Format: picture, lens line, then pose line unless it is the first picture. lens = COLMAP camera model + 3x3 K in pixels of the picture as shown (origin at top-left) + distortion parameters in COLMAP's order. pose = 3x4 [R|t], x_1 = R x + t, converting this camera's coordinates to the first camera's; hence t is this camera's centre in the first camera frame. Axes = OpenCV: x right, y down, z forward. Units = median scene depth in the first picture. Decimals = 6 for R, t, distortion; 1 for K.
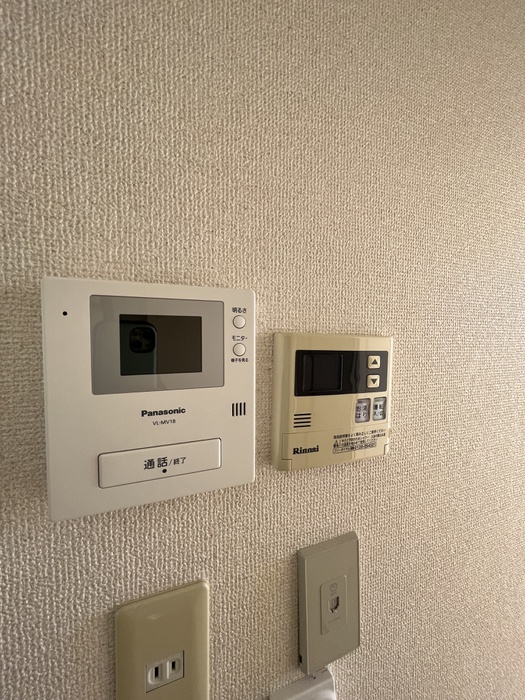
lens RADIAL K [[284.9, 0, 262.4], [0, 284.9, 349.9], [0, 0, 1]] dist [-0.001239, -0.000129]
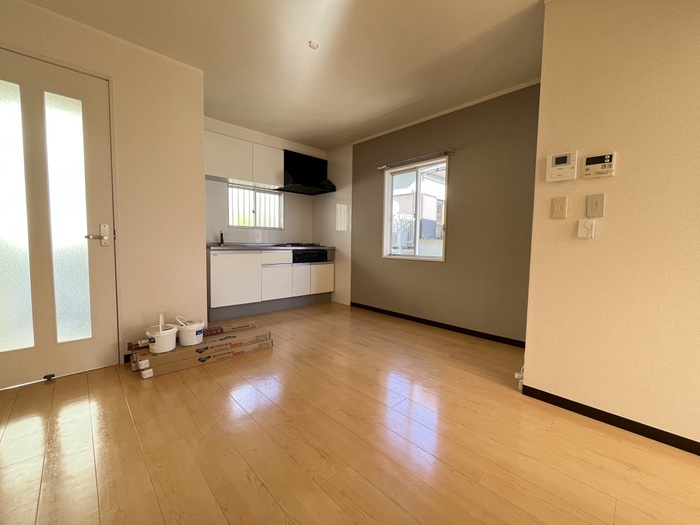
lens RADIAL K [[284.9, 0, 347.5], [0, 284.9, 260.3], [0, 0, 1]] dist [-0.001239, -0.000129]
pose [[0.376376, 0.059233, -0.924572, 4.064212], [-0.055686, 0.997596, 0.041242, 2.282288], [0.924792, 0.035963, 0.378769, -6.144106]]
